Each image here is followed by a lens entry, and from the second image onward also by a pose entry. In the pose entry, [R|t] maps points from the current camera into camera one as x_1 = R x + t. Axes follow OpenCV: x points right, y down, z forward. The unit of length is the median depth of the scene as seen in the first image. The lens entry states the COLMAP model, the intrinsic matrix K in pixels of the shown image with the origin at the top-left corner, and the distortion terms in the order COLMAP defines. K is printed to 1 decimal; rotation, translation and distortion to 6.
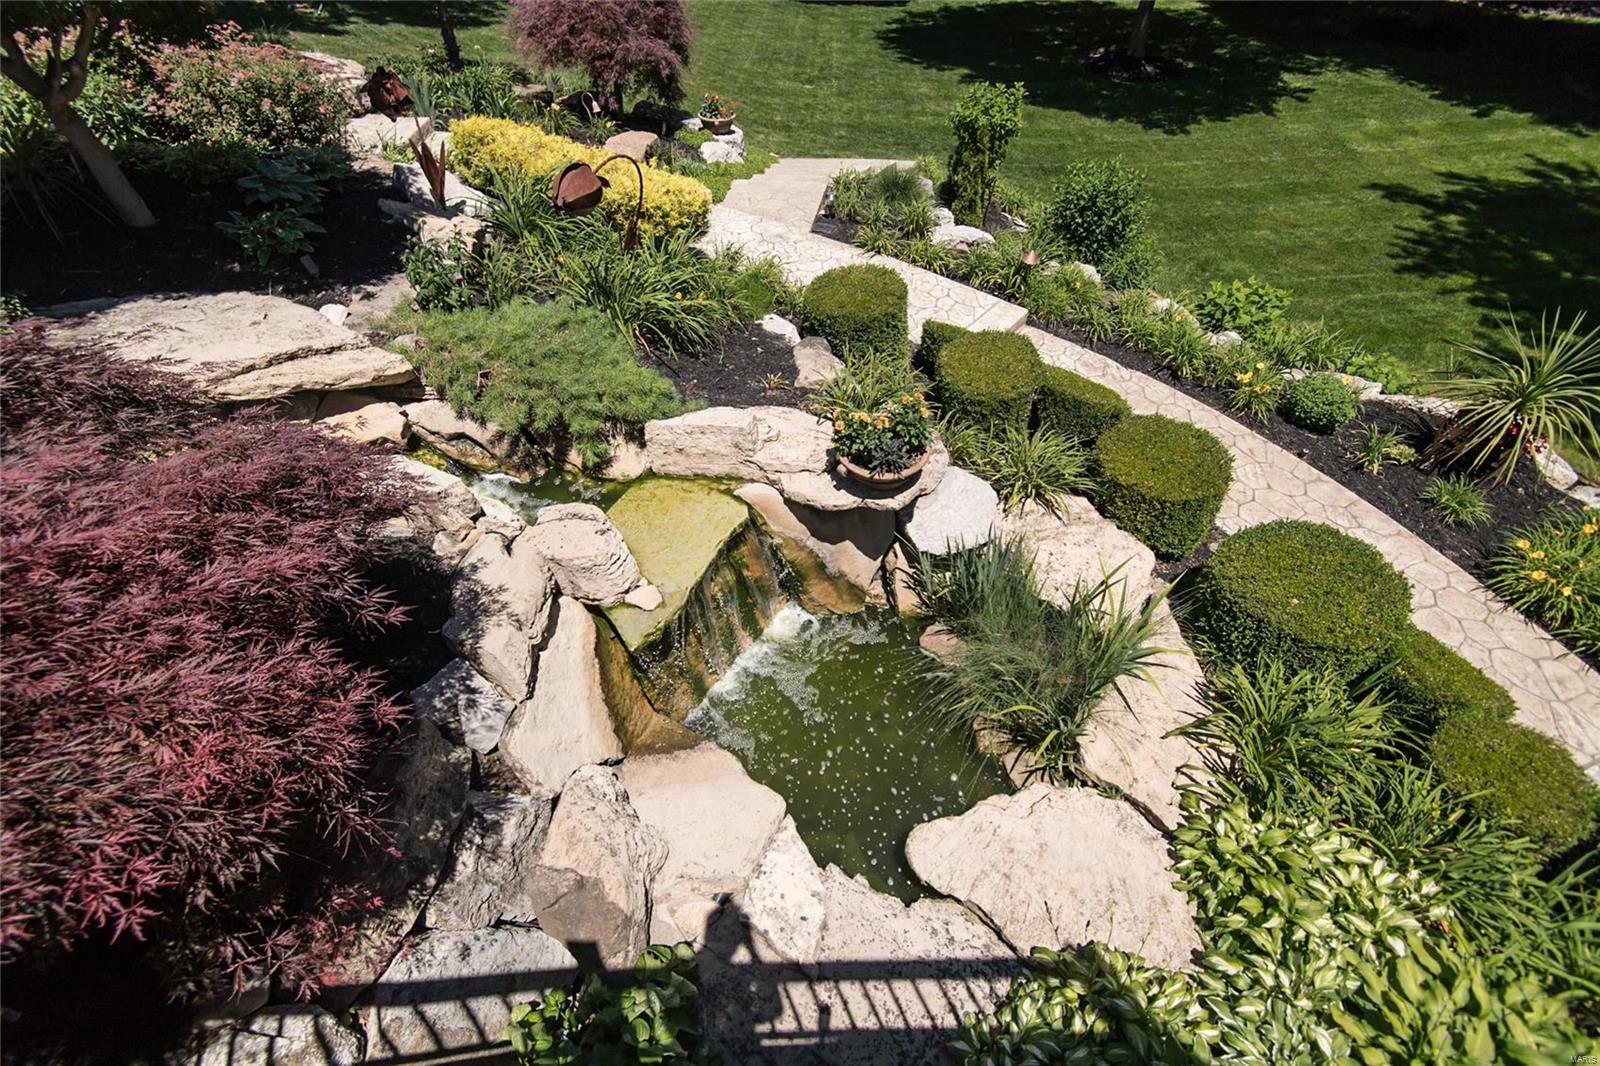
lens RADIAL K [[725.2, 0, 799.1], [0, 725.2, 529.9], [0, 0, 1]] dist [0.039075, -0.023154]
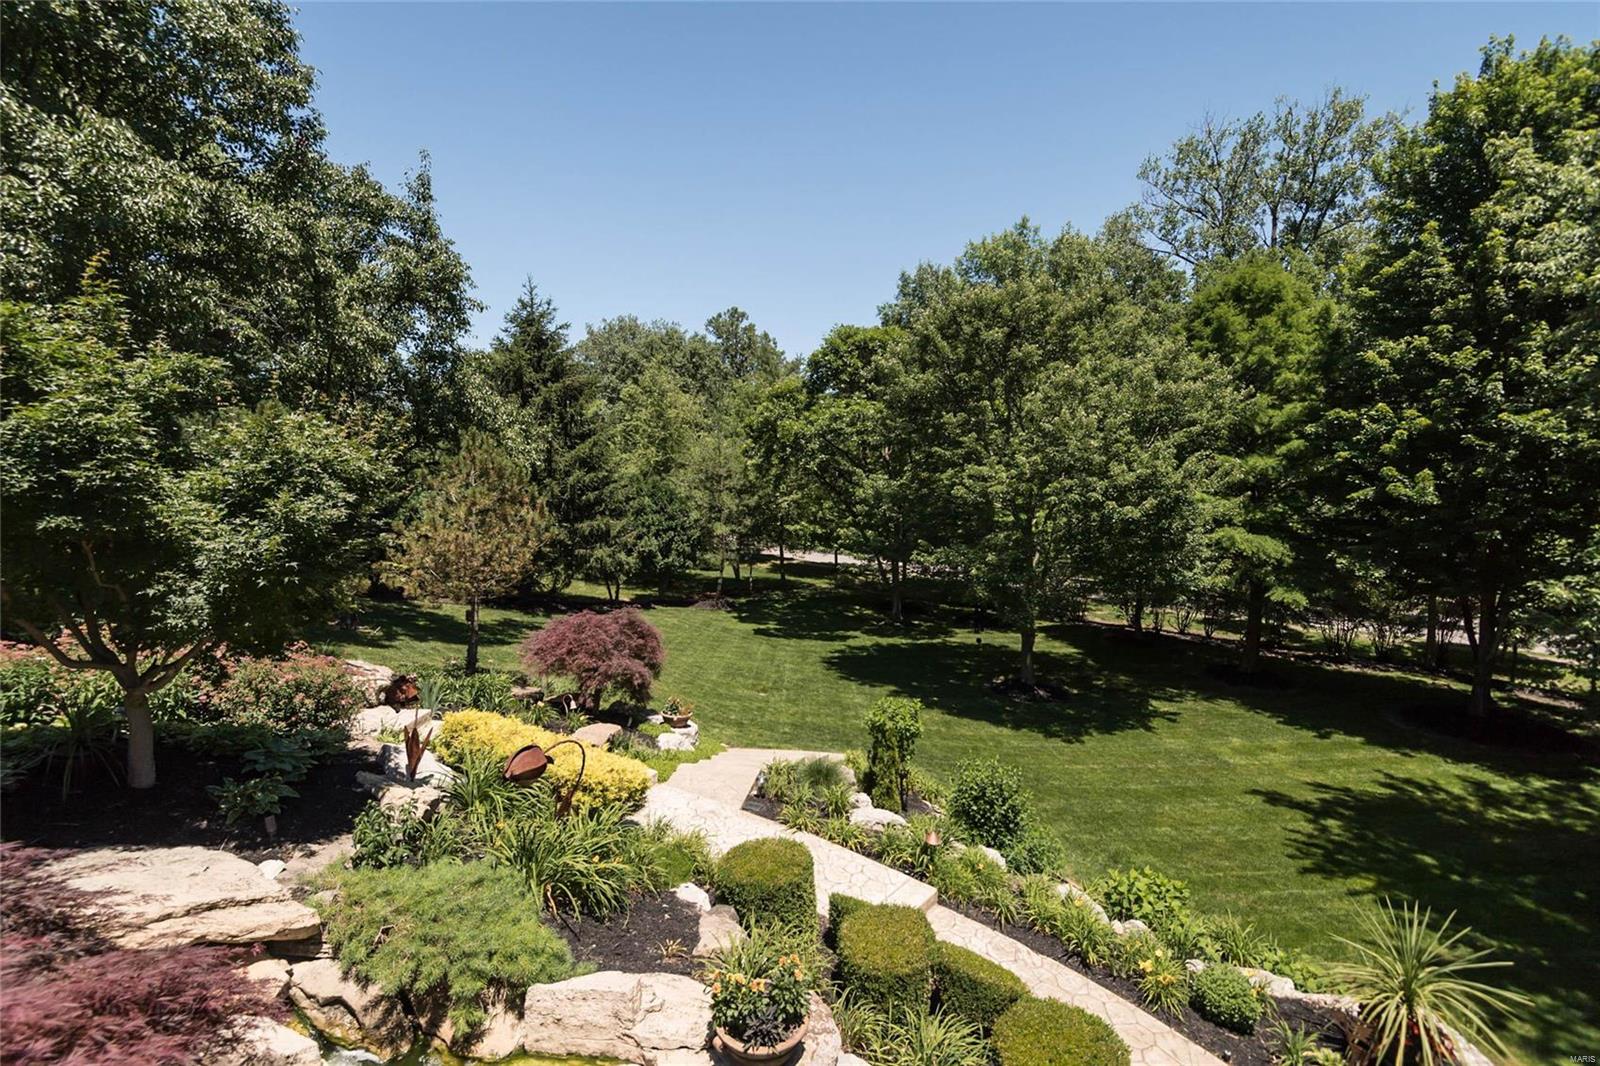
lens RADIAL K [[725.2, 0, 799.1], [0, 725.2, 529.9], [0, 0, 1]] dist [0.039075, -0.023154]
pose [[0.998890, 0.039898, 0.025022, 0.076358], [-0.011473, 0.721457, -0.692364, 0.066891], [-0.045676, 0.691308, 0.721115, -0.126764]]
